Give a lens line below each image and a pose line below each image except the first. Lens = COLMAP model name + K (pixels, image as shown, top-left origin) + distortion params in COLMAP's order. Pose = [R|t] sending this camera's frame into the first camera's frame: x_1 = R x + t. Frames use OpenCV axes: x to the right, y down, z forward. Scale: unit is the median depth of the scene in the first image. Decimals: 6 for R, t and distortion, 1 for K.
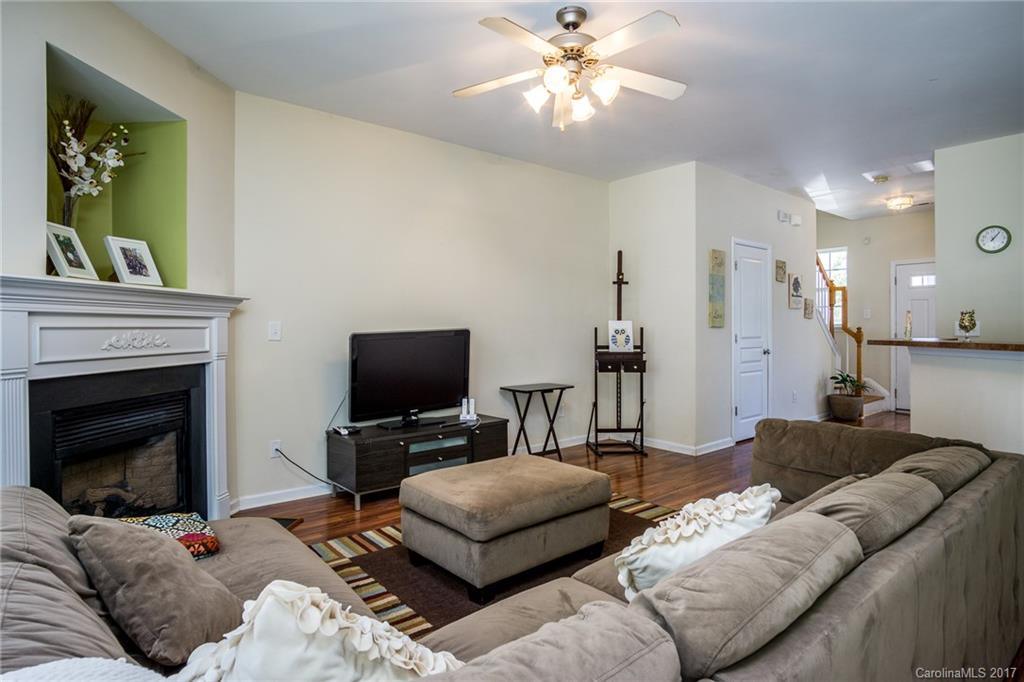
lens RADIAL K [[564.8, 0, 499.4], [0, 564.8, 331.4], [0, 0, 1]] dist [-0.029691, 0.001645]
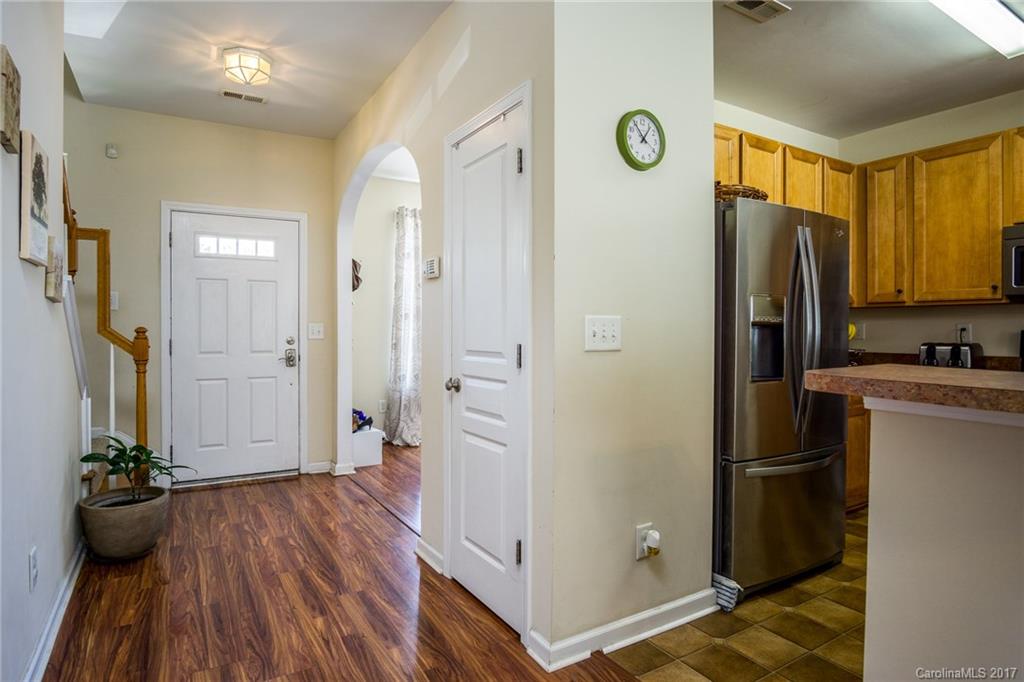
lens RADIAL K [[564.8, 0, 499.4], [0, 564.8, 331.4], [0, 0, 1]] dist [-0.029691, 0.001645]
pose [[0.156747, -0.002513, 0.987636, 0.526867], [0.003608, 0.999992, 0.001972, -0.009446], [-0.987632, 0.003254, 0.156755, 1.344166]]
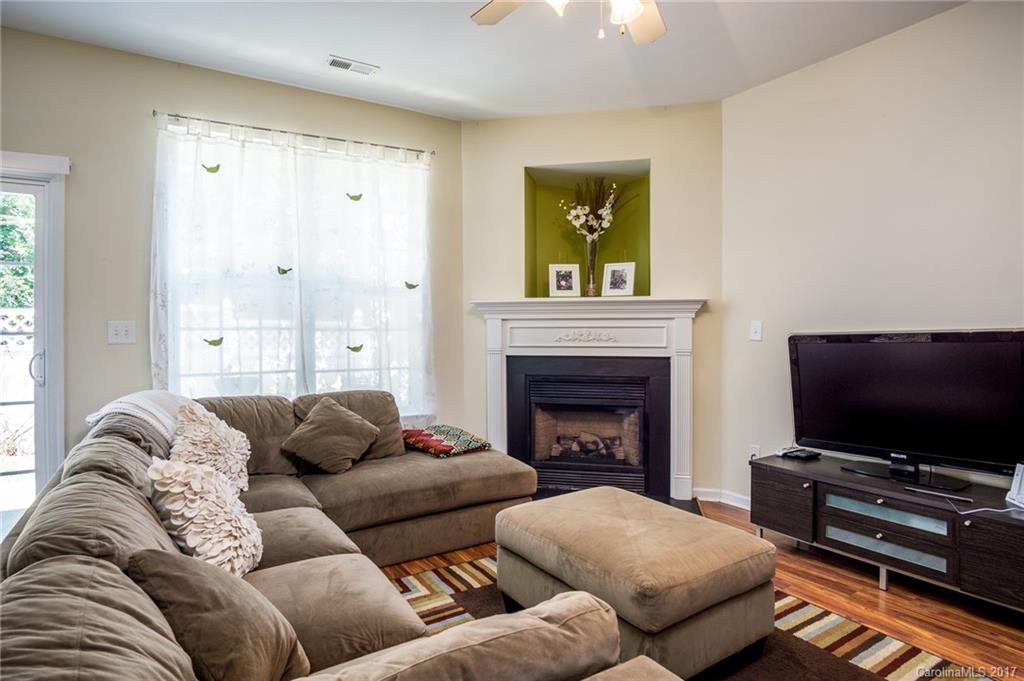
lens RADIAL K [[556.9, 0, 508.3], [0, 556.9, 327.7], [0, 0, 1]] dist [-0.028894, 0.003581]
pose [[-0.132621, 0.003595, -0.991160, 0.634100], [-0.005174, 0.999977, 0.004319, -0.008019], [0.991153, 0.005701, -0.132599, 0.774387]]
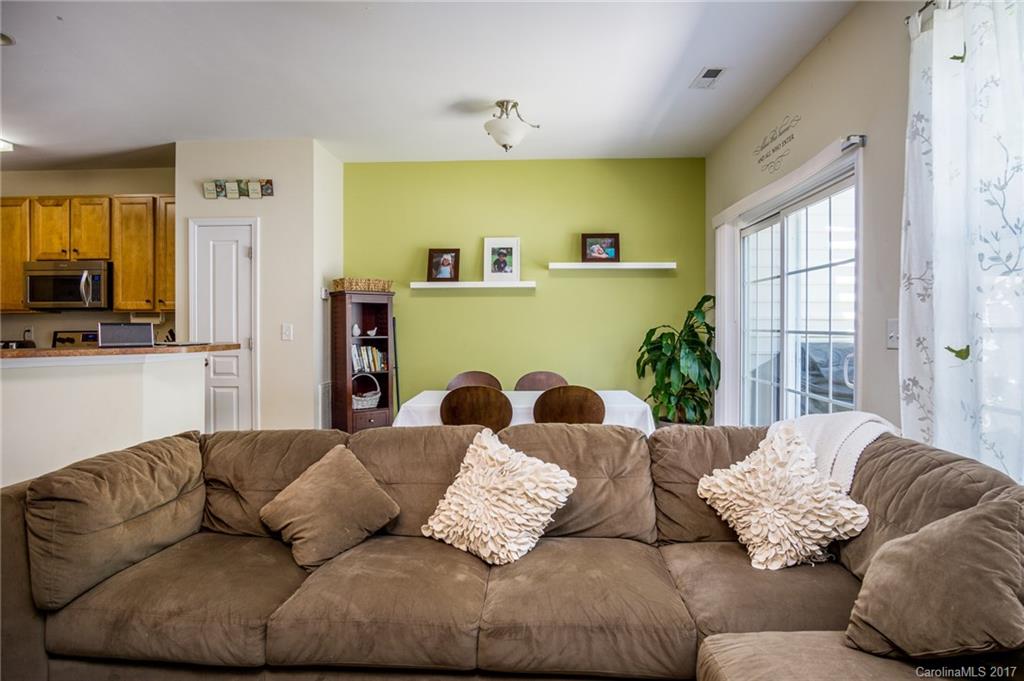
lens RADIAL K [[556.9, 0, 508.3], [0, 556.9, 327.7], [0, 0, 1]] dist [-0.028894, 0.003581]
pose [[-0.745201, 0.005643, 0.666816, -0.241417], [0.009312, 0.999955, 0.001944, -0.006883], [-0.666775, 0.007658, -0.745220, 0.849538]]
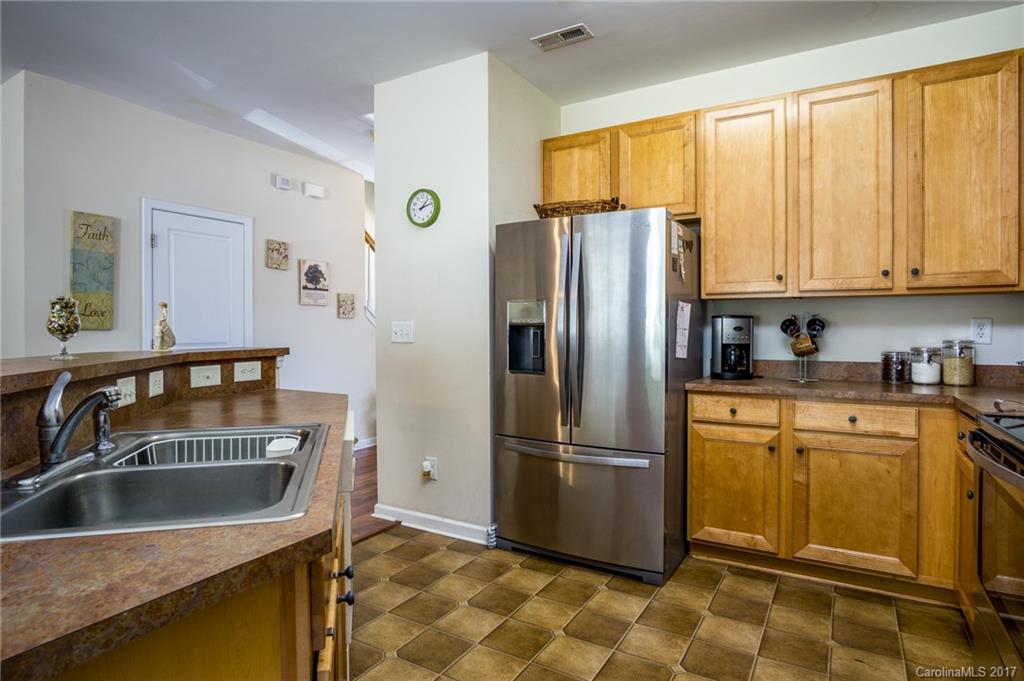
lens RADIAL K [[564.8, 0, 499.4], [0, 564.8, 330.9], [0, 0, 1]] dist [-0.029691, 0.001645]
pose [[0.946674, -0.003718, 0.322170, 0.966950], [0.004650, 0.999987, -0.002123, -0.005283], [-0.322158, 0.003508, 0.946679, 0.347591]]
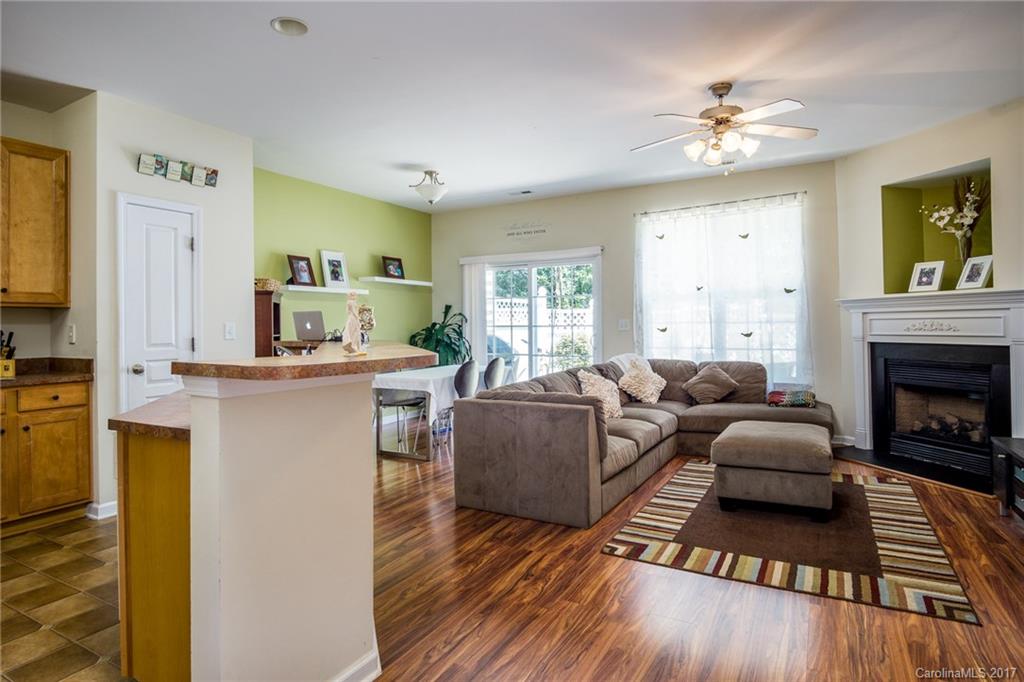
lens RADIAL K [[556.9, 0, 508.3], [0, 556.9, 328.2], [0, 0, 1]] dist [-0.028894, 0.003581]
pose [[-0.933889, 0.017835, -0.357119, 0.854569], [0.014310, 0.999819, 0.012509, -0.011862], [0.357278, 0.006572, -0.933975, 1.614536]]
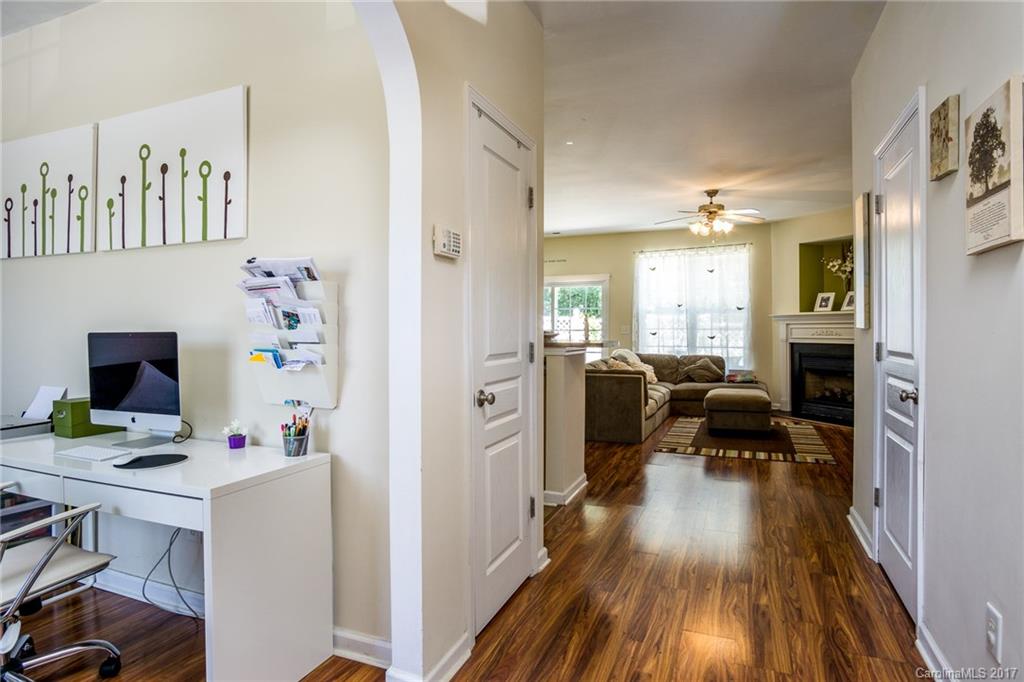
lens RADIAL K [[549.5, 0, 512.2], [0, 549.5, 337.3], [0, 0, 1]] dist [-0.012256, -0.000330]
pose [[-0.886833, 0.011724, -0.461942, 1.495222], [0.001604, 0.999750, 0.022293, -0.017565], [0.462088, 0.019029, -0.886630, 2.064110]]
